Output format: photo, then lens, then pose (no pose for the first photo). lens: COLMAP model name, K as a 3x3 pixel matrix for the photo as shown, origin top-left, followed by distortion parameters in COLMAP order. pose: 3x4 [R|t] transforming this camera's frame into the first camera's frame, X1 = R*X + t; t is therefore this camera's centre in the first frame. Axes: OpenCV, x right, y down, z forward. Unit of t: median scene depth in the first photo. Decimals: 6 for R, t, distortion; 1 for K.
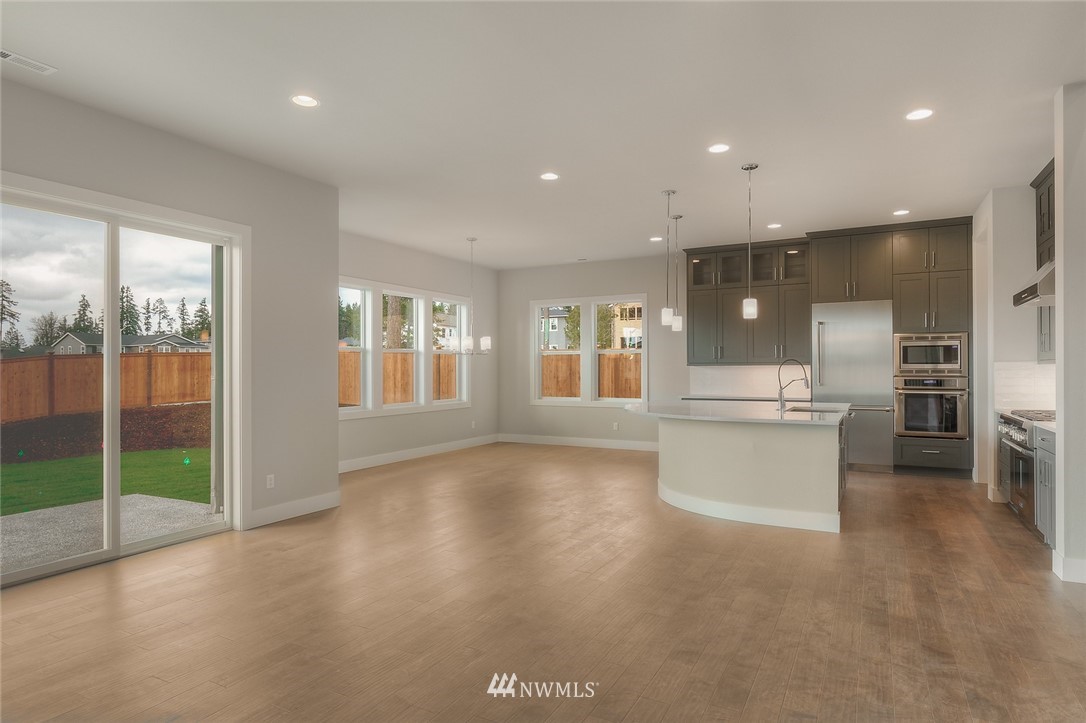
lens RADIAL K [[607.0, 0, 546.1], [0, 607.0, 358.9], [0, 0, 1]] dist [-0.006088, 0.000028]
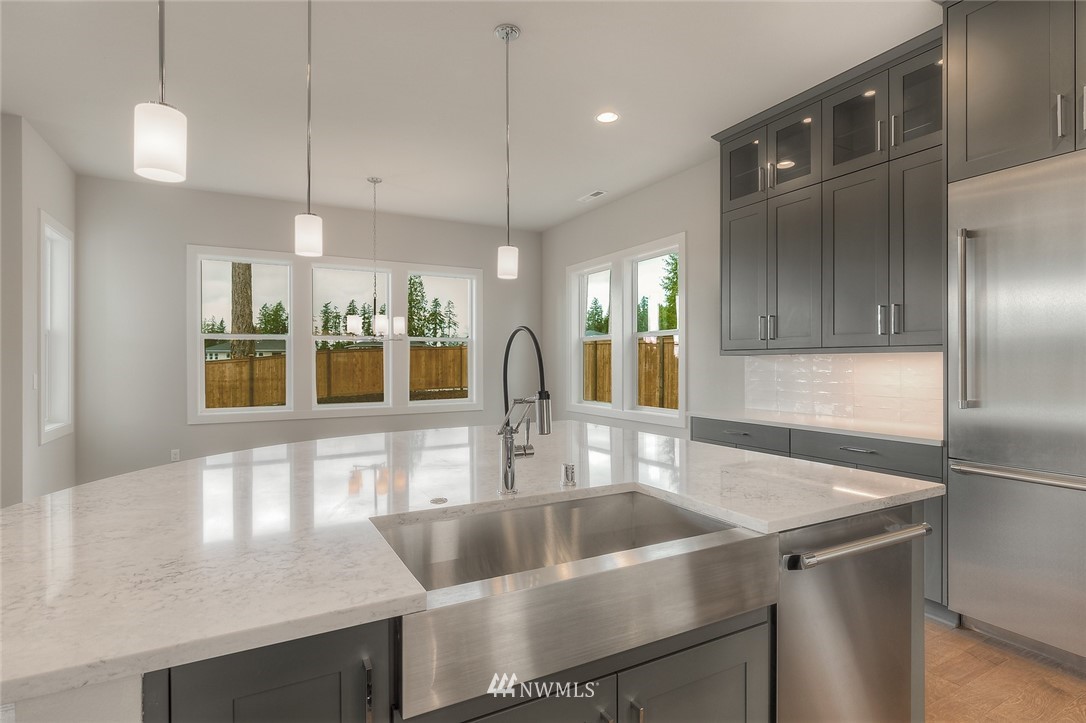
lens RADIAL K [[550.5, 0, 550.8], [0, 550.5, 363.5], [0, 0, 1]] dist [0.001347, -0.001751]
pose [[0.834290, 0.001721, -0.551324, 0.432355], [0.010596, 0.999760, 0.019154, 0.008573], [0.551224, -0.021822, 0.834072, 0.600516]]
